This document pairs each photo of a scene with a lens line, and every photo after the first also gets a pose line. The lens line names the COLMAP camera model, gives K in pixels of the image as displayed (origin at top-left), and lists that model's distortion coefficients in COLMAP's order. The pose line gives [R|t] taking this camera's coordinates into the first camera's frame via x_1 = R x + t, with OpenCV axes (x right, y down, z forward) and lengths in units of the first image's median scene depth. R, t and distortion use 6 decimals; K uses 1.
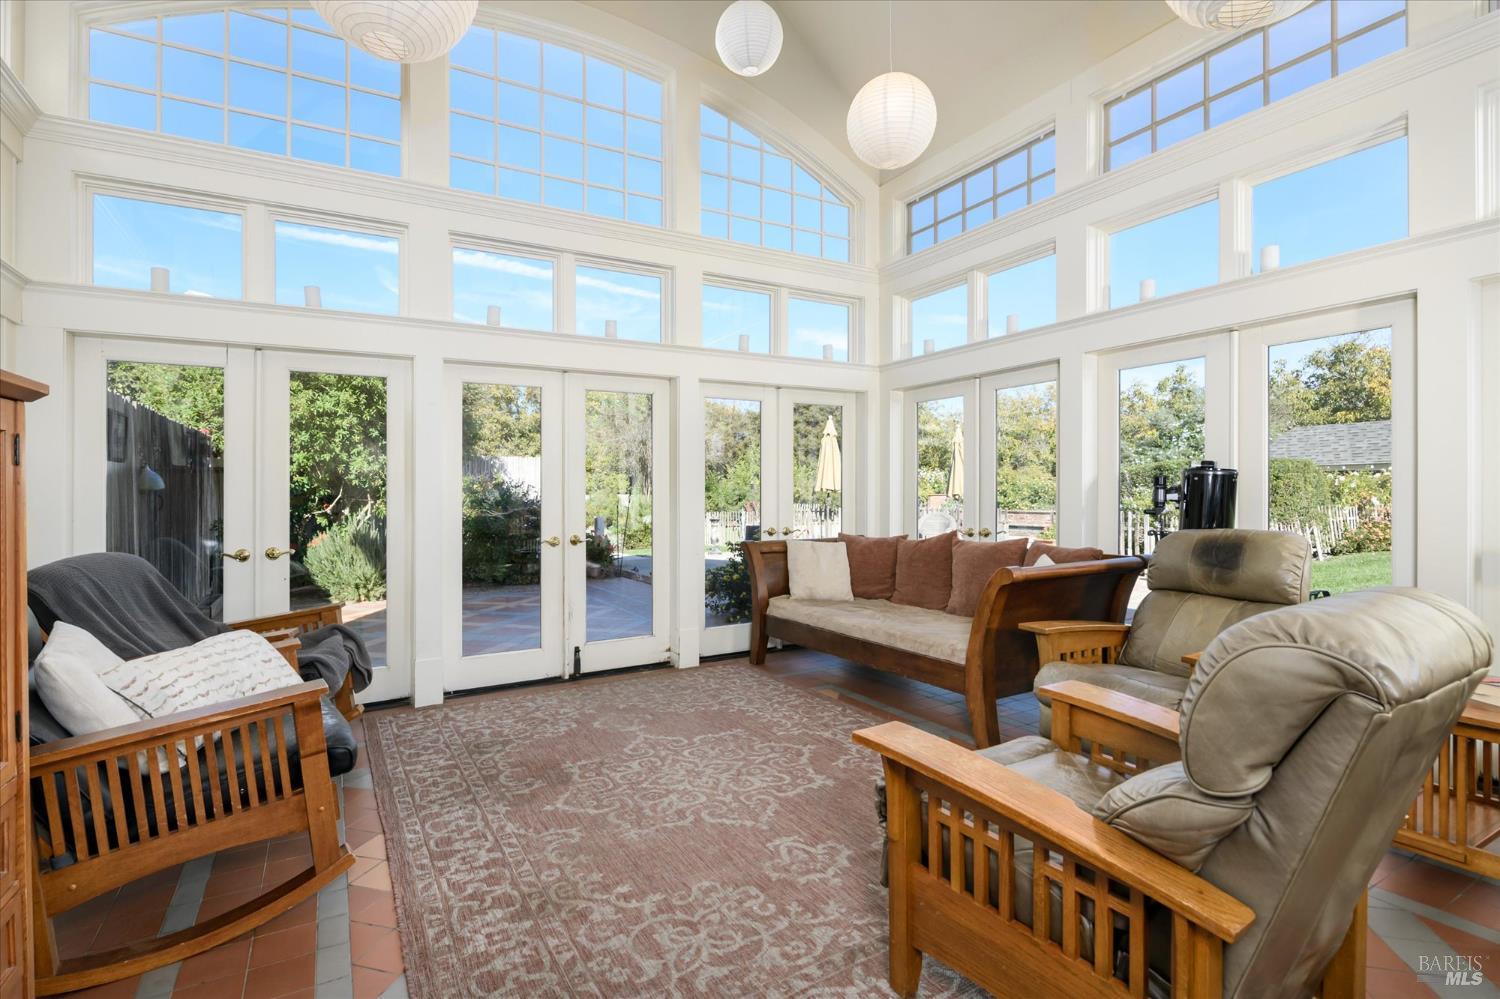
lens RADIAL K [[719.4, 0, 745.2], [0, 719.4, 497.6], [0, 0, 1]] dist [-0.002021, -0.002850]
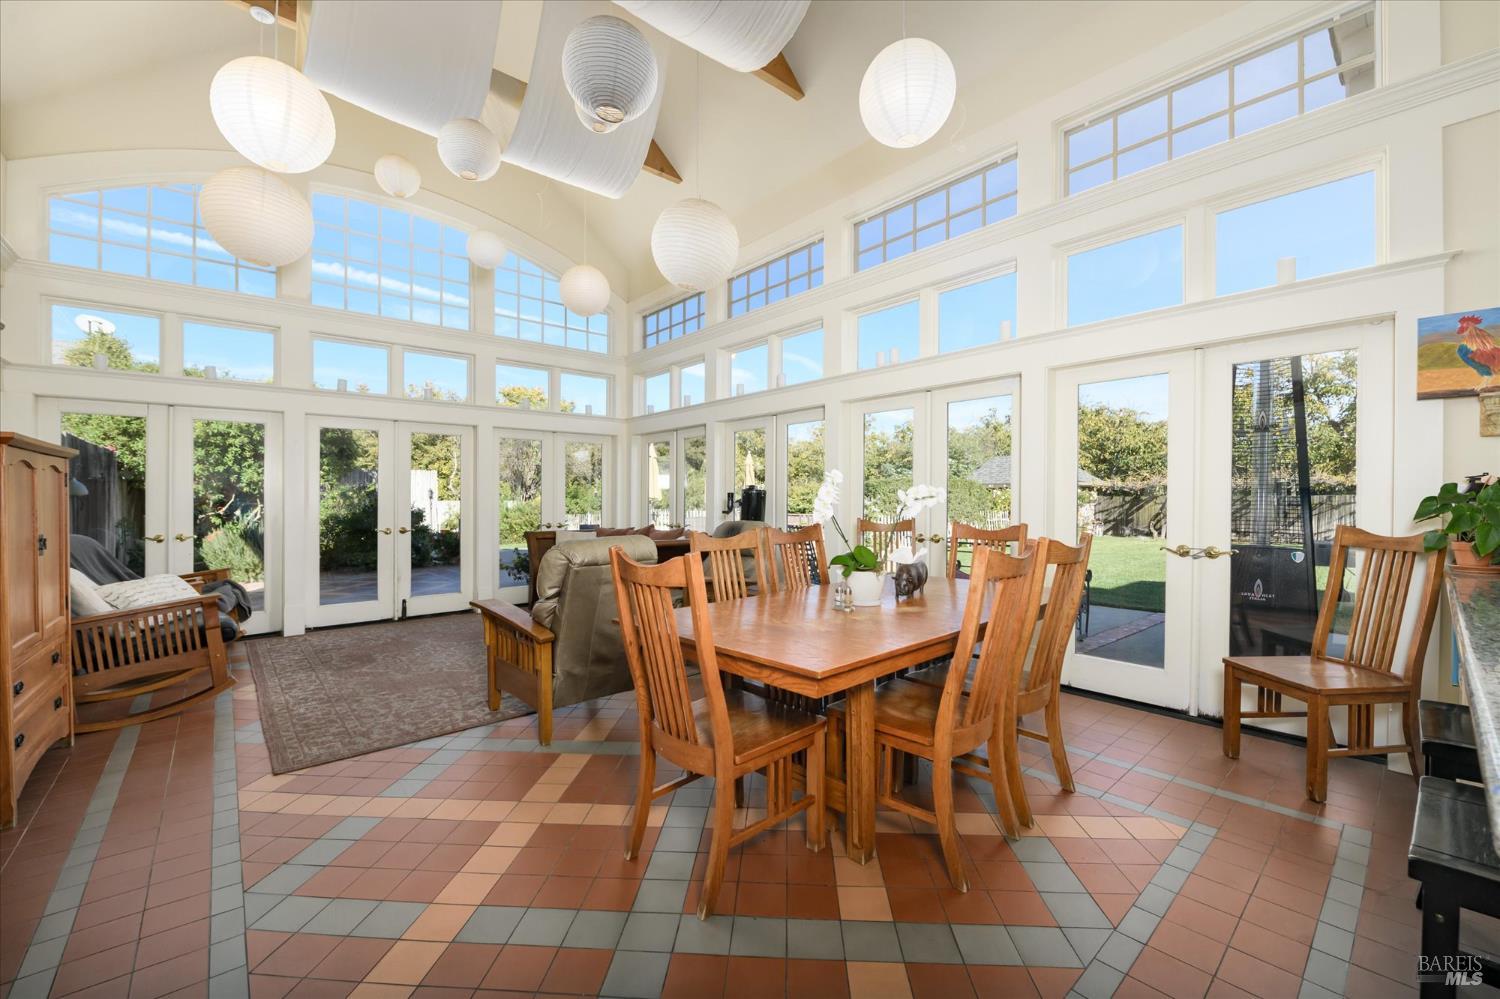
lens RADIAL K [[611.5, 0, 751.9], [0, 611.5, 506.3], [0, 0, 1]] dist [-0.012428, -0.001216]
pose [[0.981256, 0.004845, 0.192647, 0.201194], [-0.005534, 0.999980, 0.003039, -0.000545], [-0.192628, -0.004048, 0.981263, -0.347093]]
